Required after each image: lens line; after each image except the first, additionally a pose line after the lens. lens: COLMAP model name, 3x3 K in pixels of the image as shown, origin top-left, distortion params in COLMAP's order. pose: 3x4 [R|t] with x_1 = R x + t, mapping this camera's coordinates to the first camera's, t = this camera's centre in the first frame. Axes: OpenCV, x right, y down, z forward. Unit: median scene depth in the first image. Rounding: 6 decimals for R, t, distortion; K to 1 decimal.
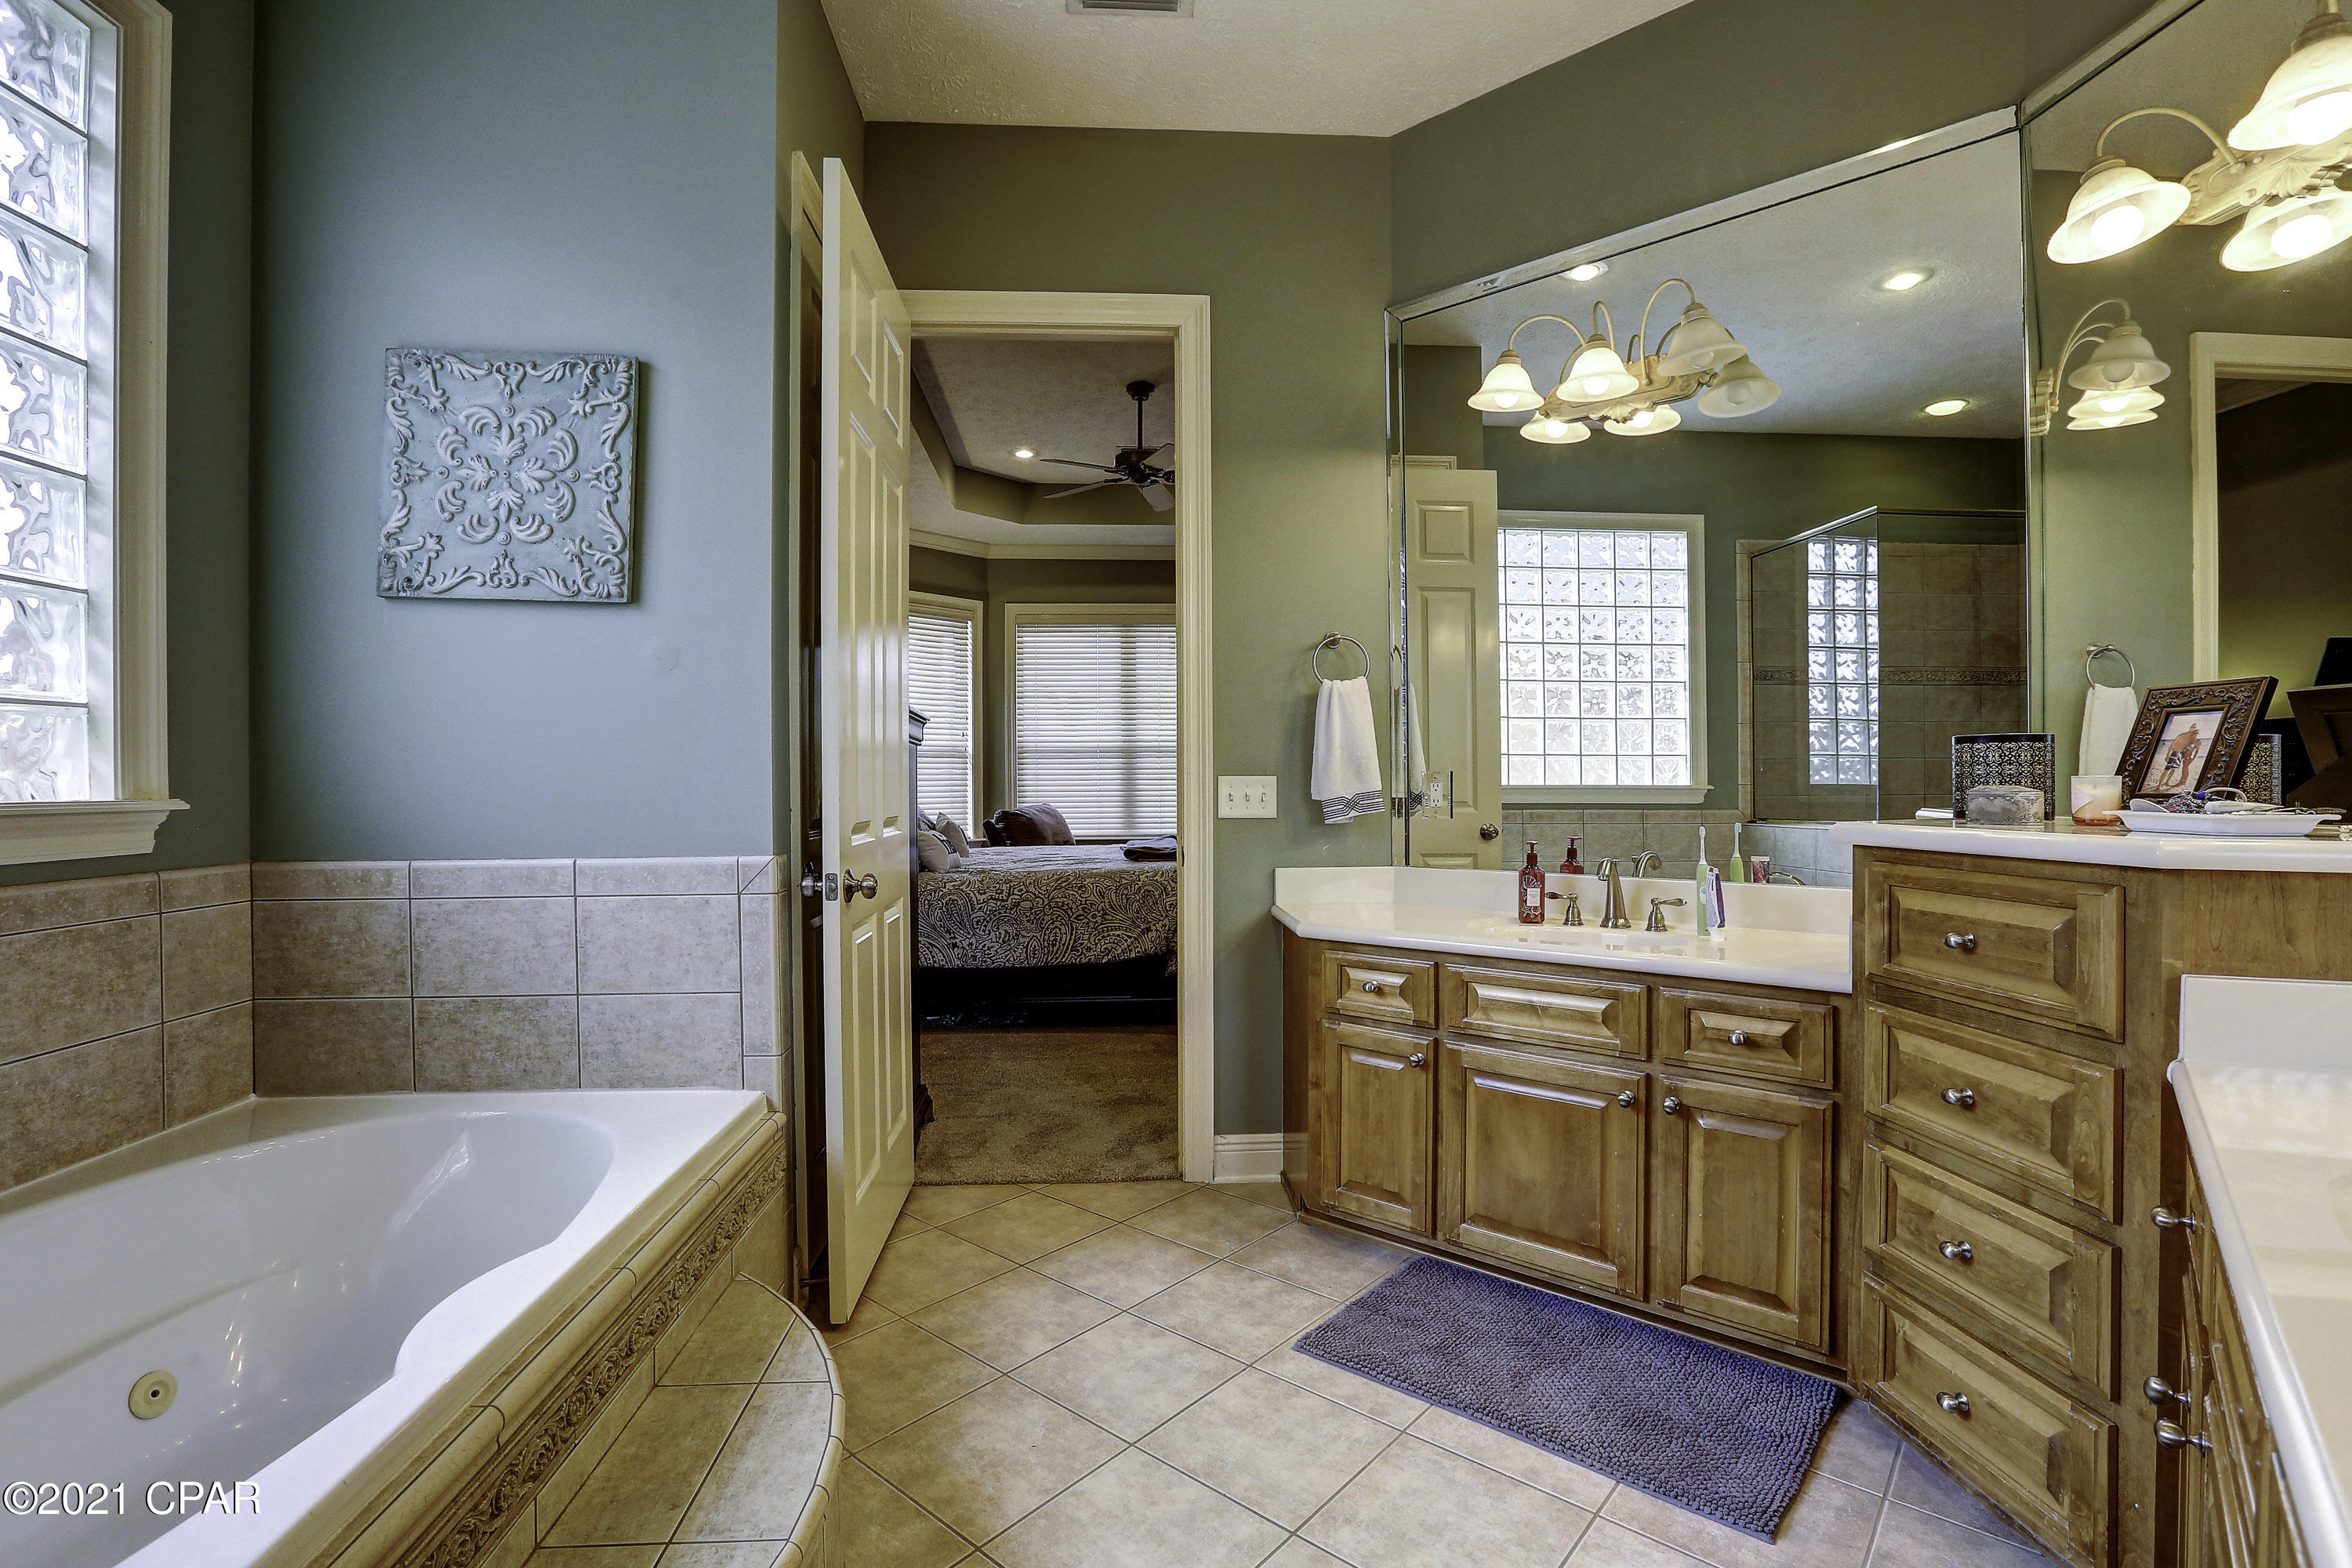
lens RADIAL K [[1076.0, 0, 1176.0], [0, 1076.0, 784.0], [0, 0, 1]] dist [-0.053164, 0.017757]
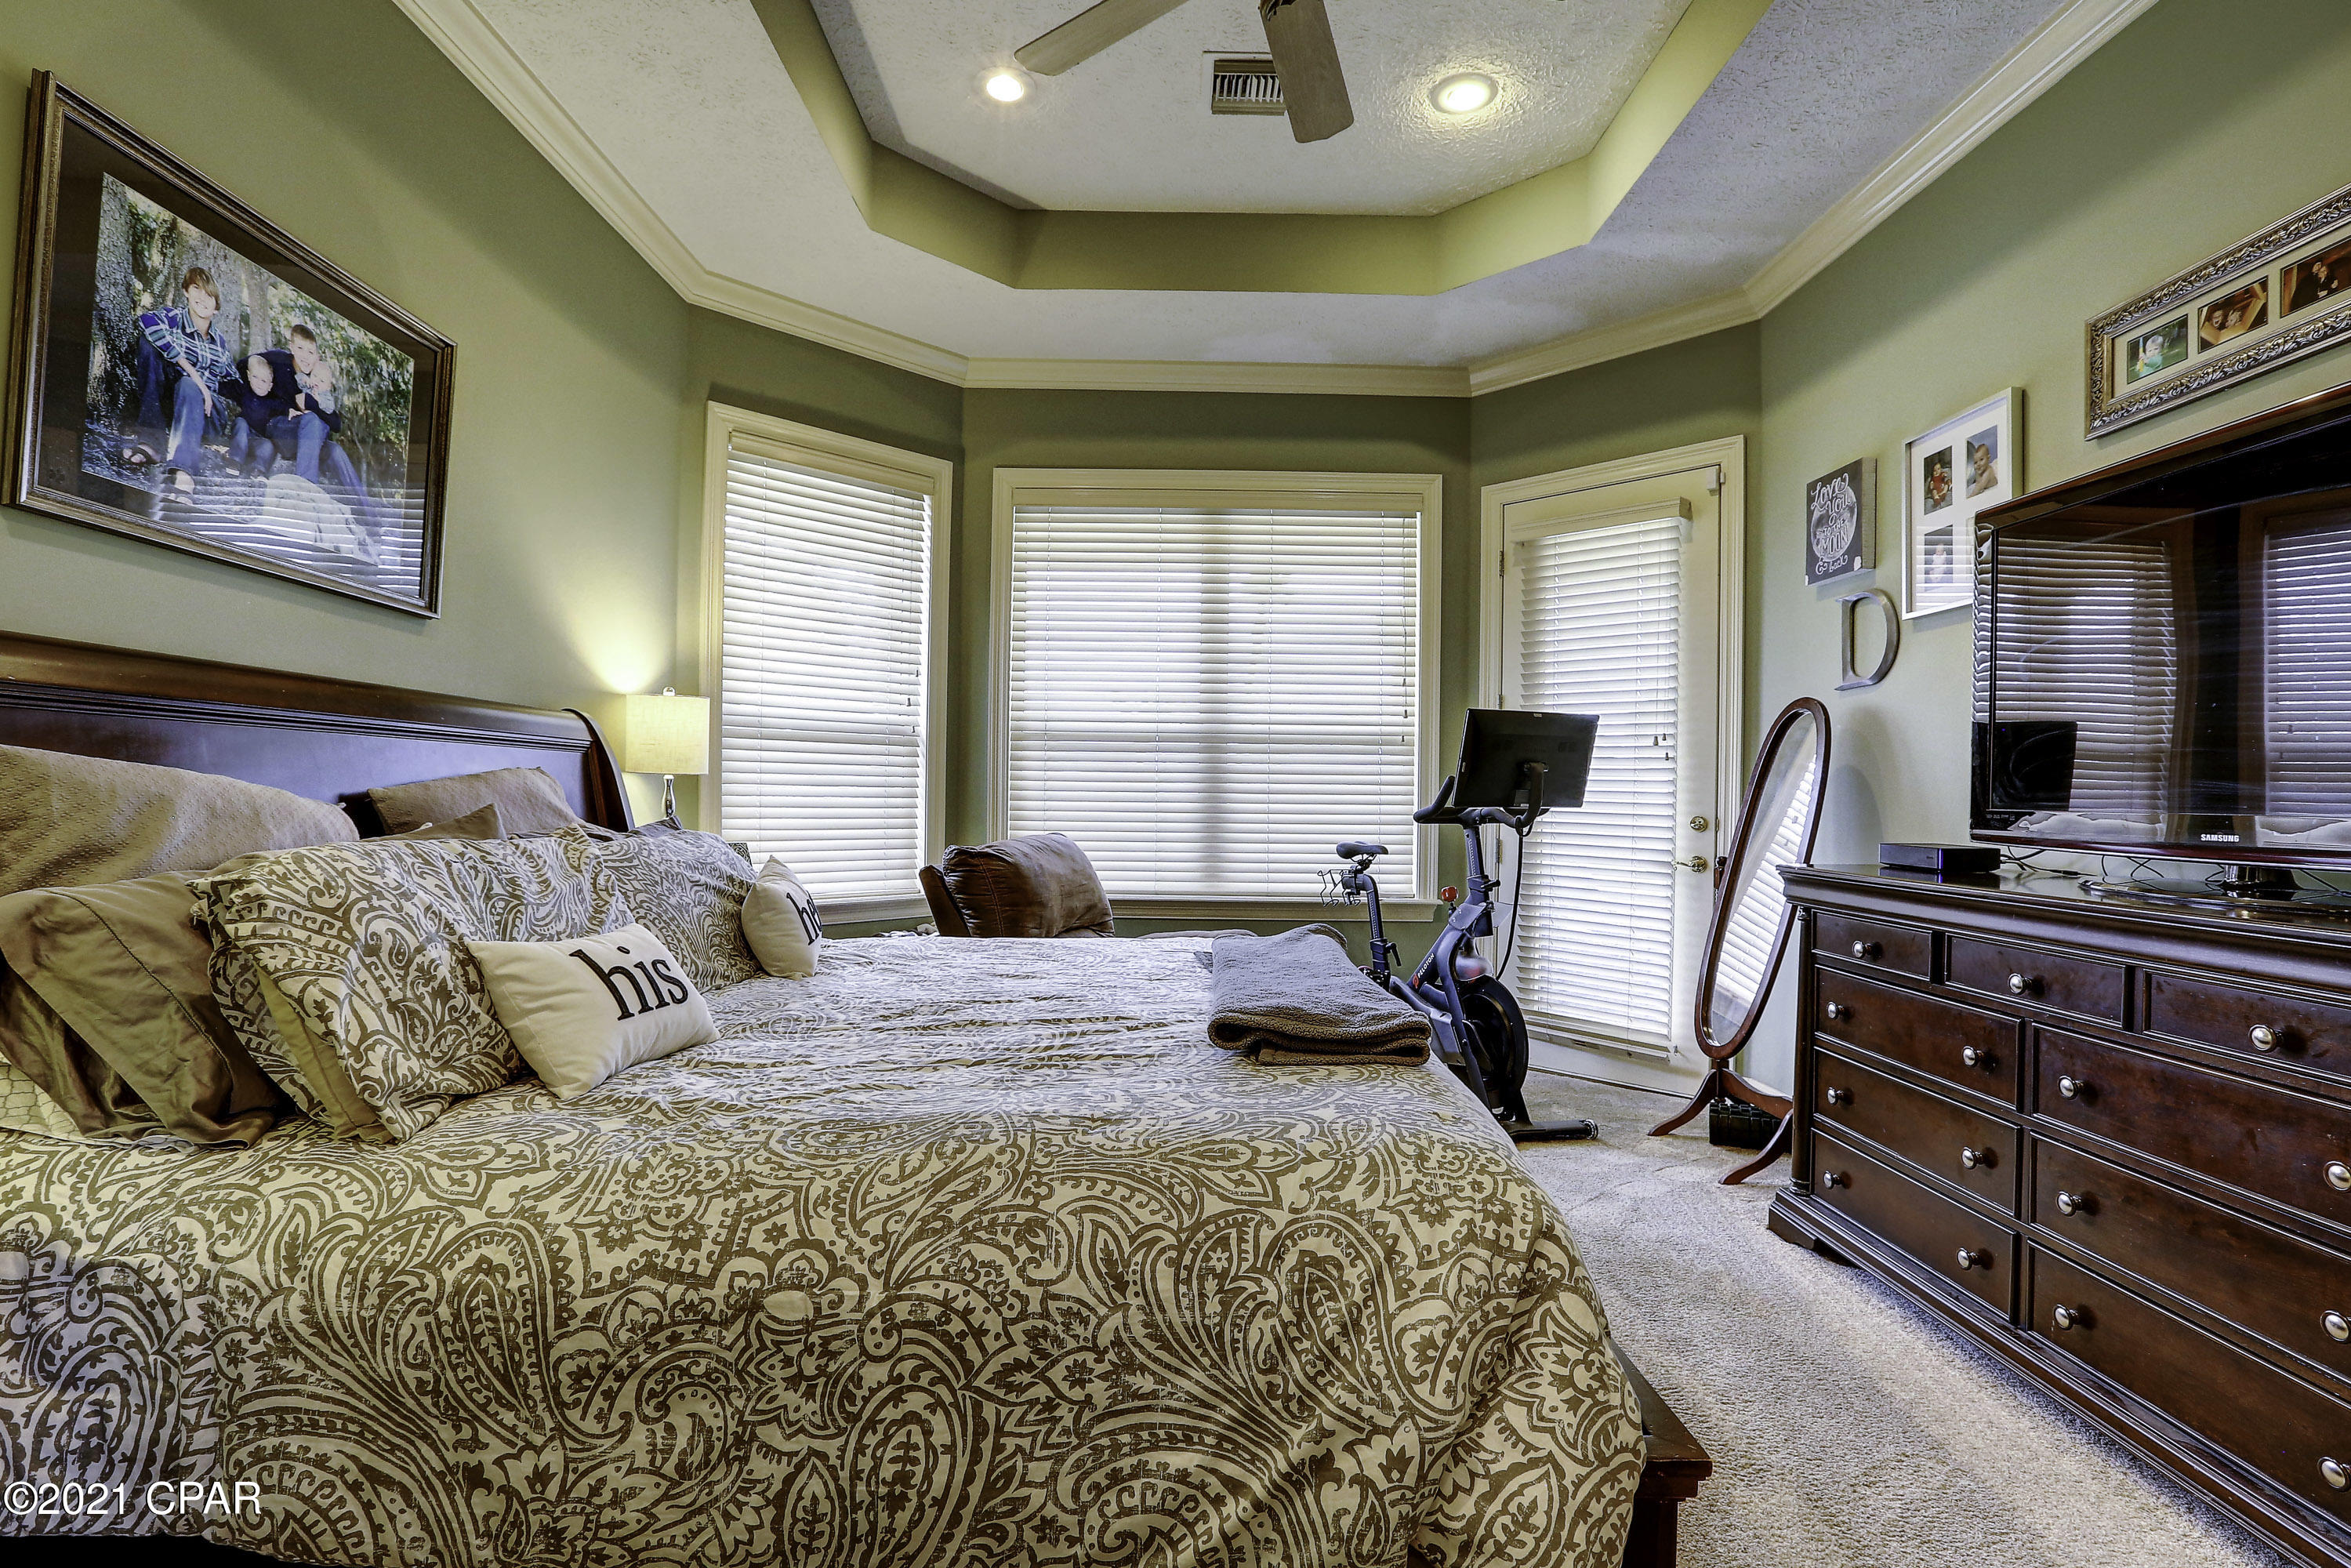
lens RADIAL K [[1112.5, 0, 1178.4], [0, 1112.5, 791.7], [0, 0, 1]] dist [-0.056134, 0.022891]
pose [[0.997674, 0.019101, -0.065442, -0.024079], [-0.019615, 0.999782, -0.007215, 0.000601], [0.065290, 0.008482, 0.997830, 0.444744]]
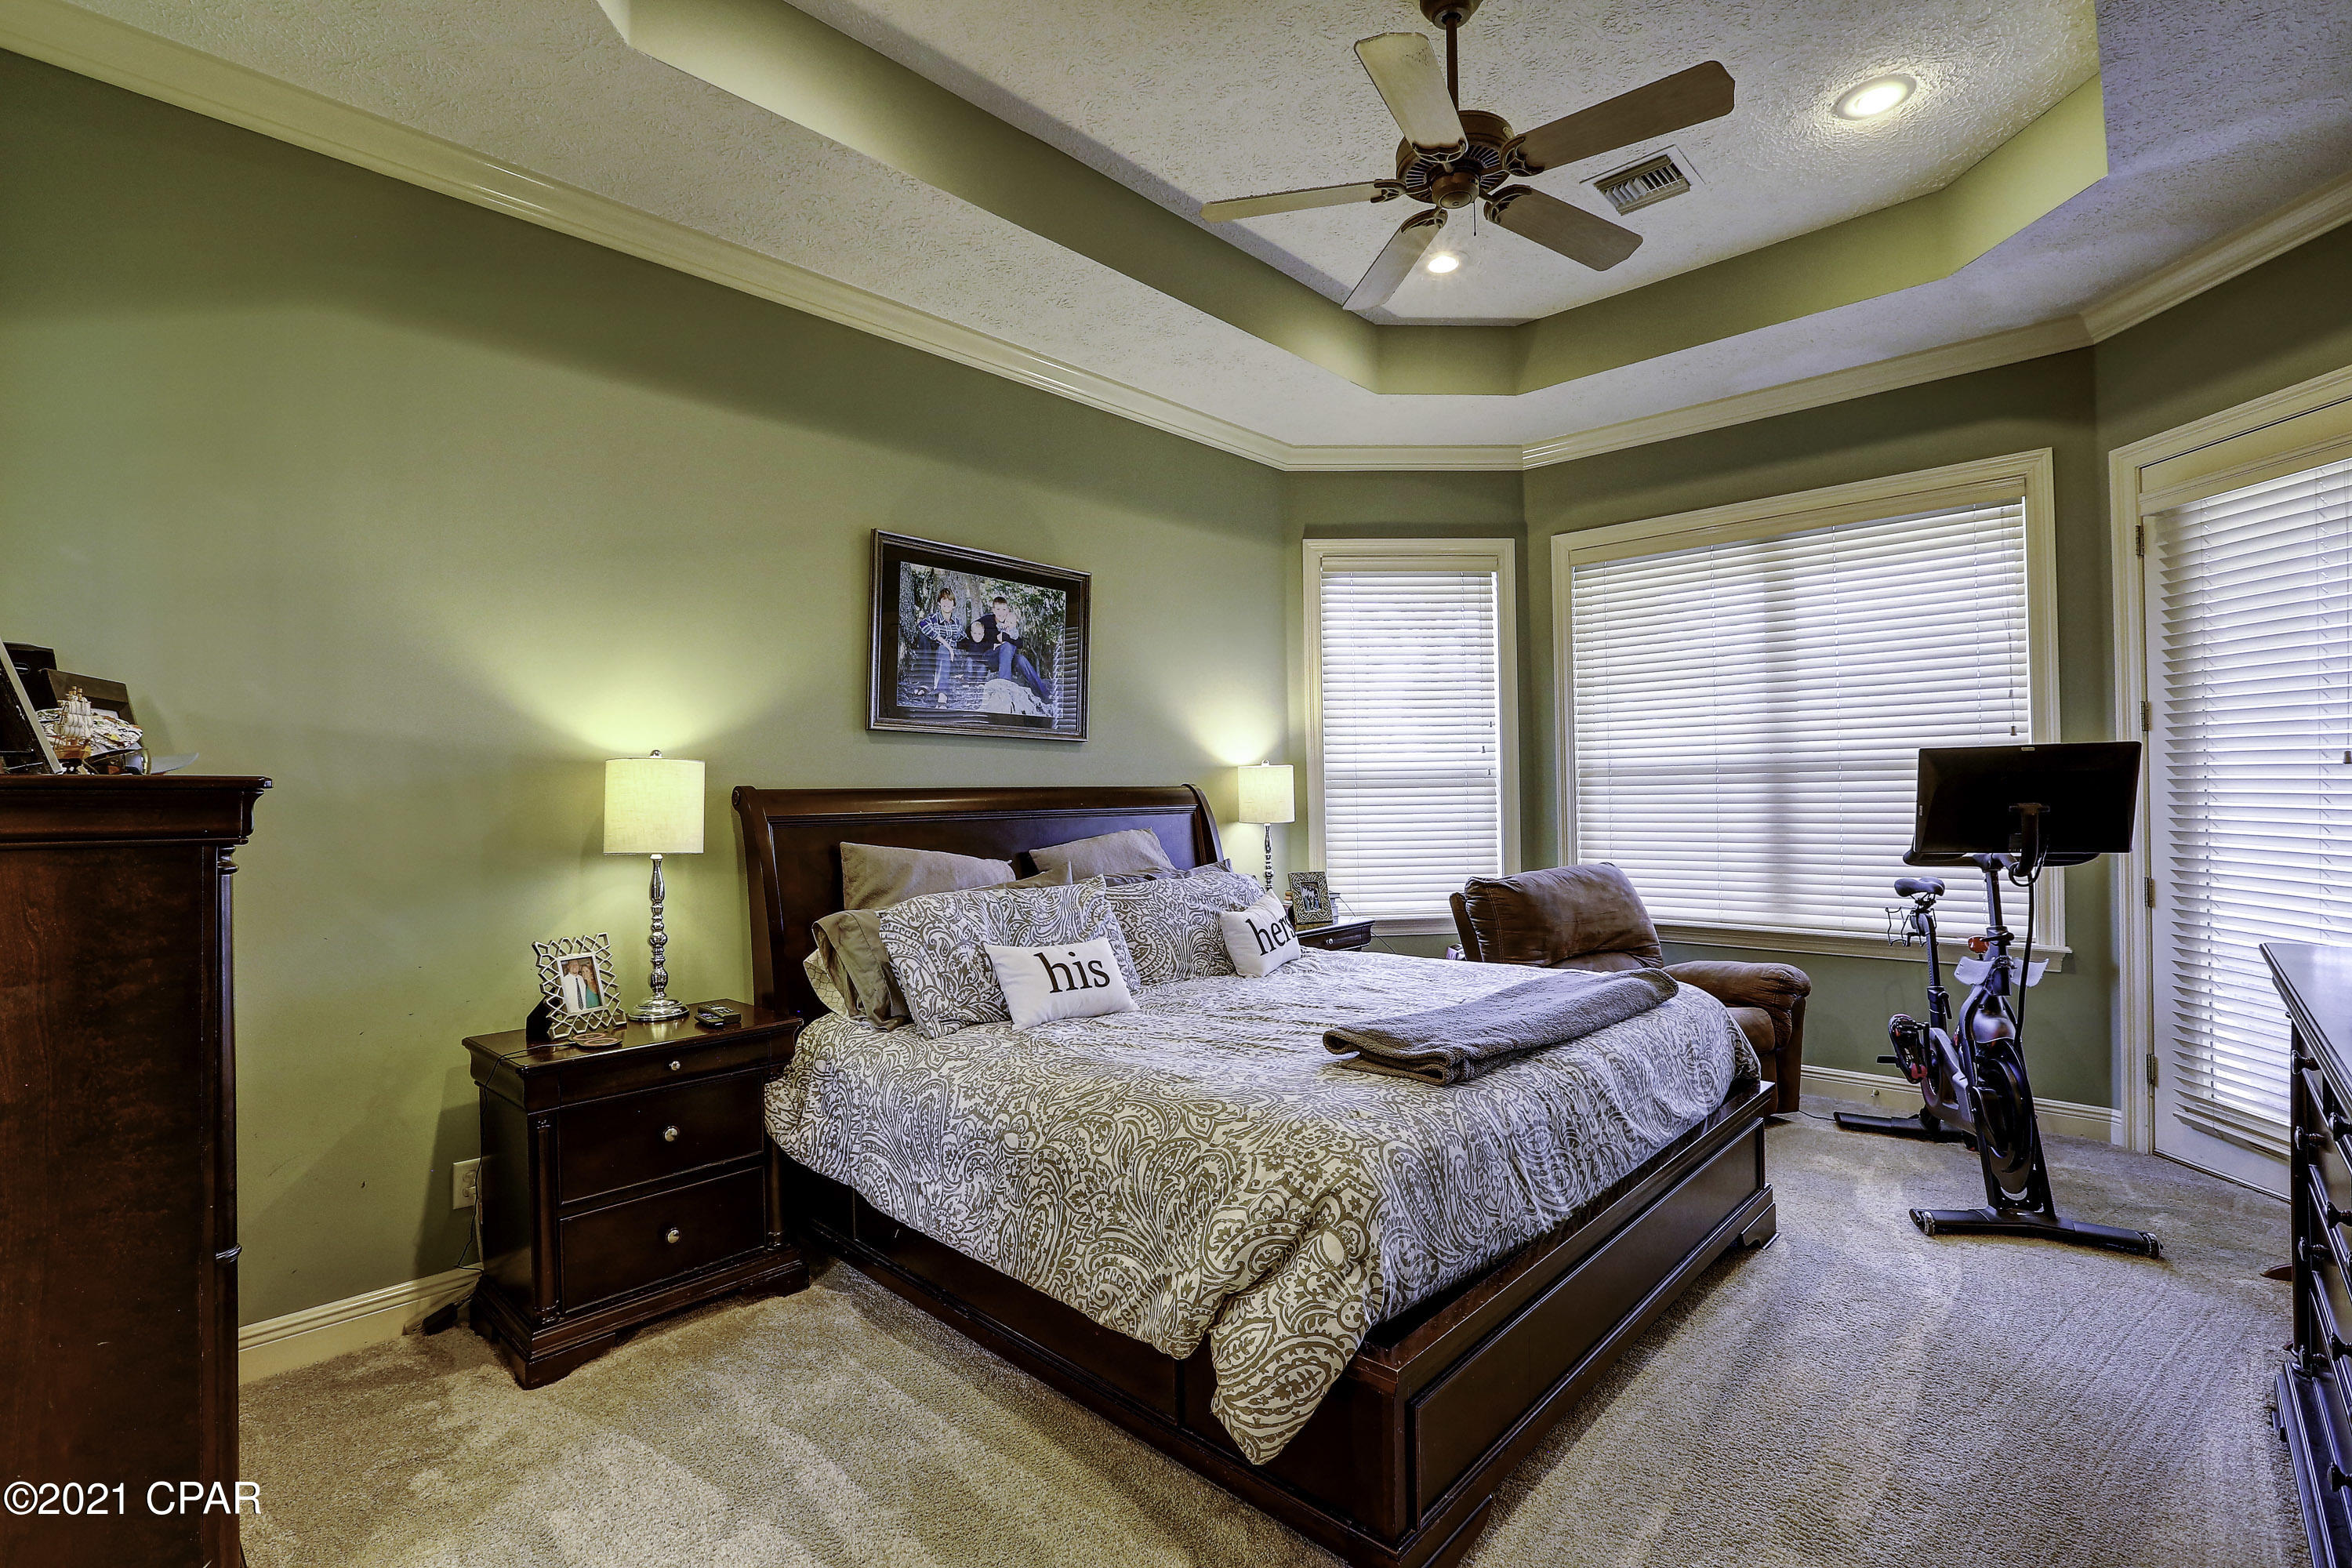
lens RADIAL K [[1076.0, 0, 1176.0], [0, 1076.0, 784.0], [0, 0, 1]] dist [-0.053164, 0.017757]
pose [[0.675945, -0.011536, -0.736862, 0.148994], [0.010710, 0.999926, -0.005829, -0.023575], [0.736874, -0.003952, 0.676018, 0.426334]]
